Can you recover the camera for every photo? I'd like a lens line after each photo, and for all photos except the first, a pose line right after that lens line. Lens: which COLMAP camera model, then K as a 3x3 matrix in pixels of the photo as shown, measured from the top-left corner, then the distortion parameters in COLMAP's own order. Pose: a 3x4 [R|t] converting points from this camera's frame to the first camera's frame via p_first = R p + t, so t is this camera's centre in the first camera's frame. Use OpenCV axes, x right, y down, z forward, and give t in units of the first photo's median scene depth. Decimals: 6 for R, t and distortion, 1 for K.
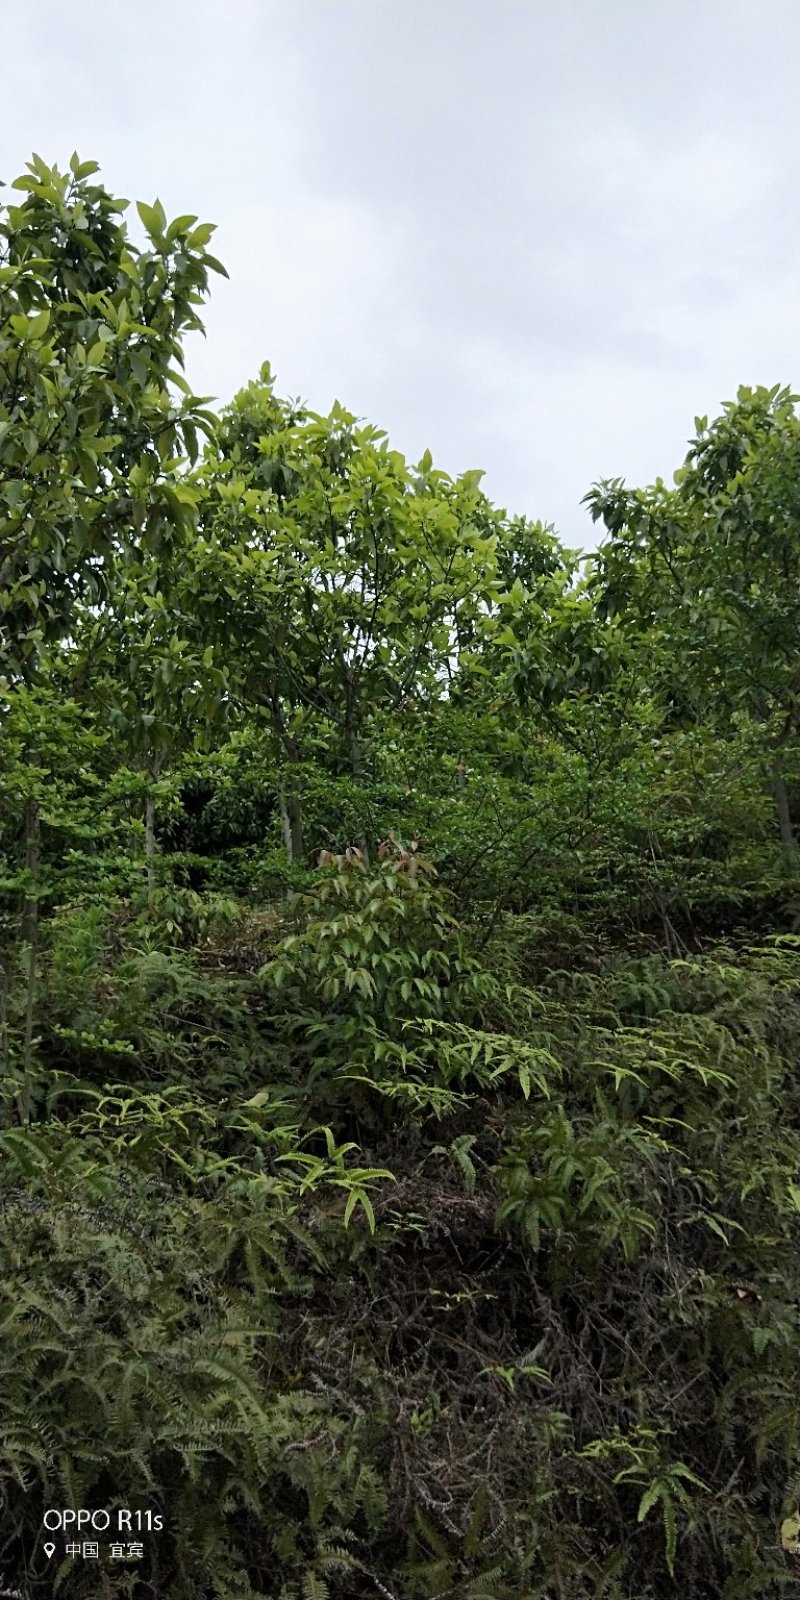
lens RADIAL K [[1317.8, 0, 400.4], [0, 1317.8, 848.0], [0, 0, 1]] dist [0.083407, 0.000664]
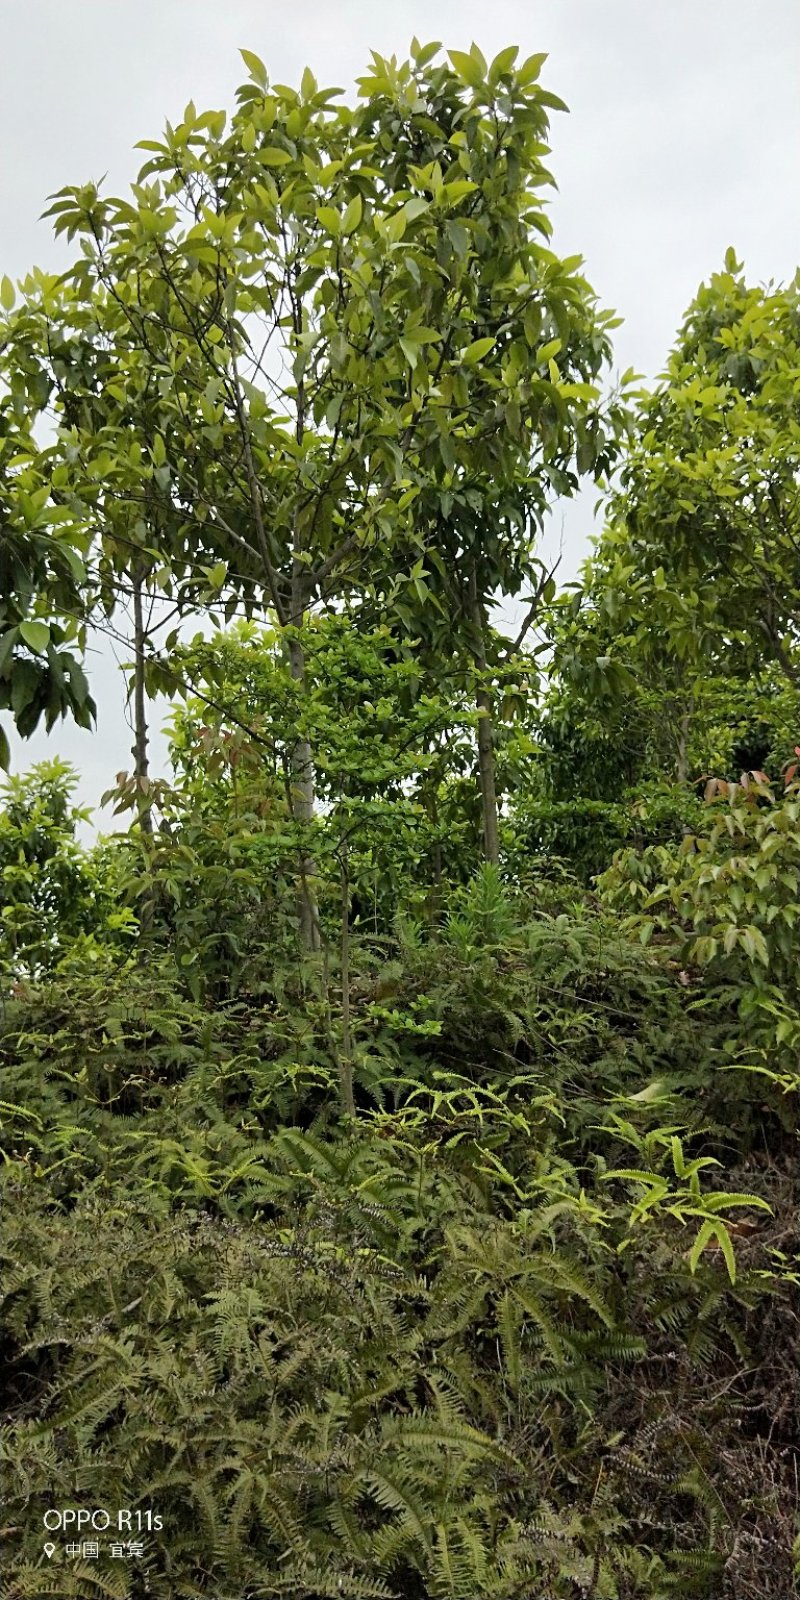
lens RADIAL K [[1348.8, 0, 400.1], [0, 1348.8, 834.7], [0, 0, 1]] dist [0.101727, -0.258840]
pose [[0.912506, -0.067194, -0.403508, 0.086503], [0.073470, 0.997297, 0.000073, 0.019066], [0.402412, -0.029713, 0.914976, 0.158510]]
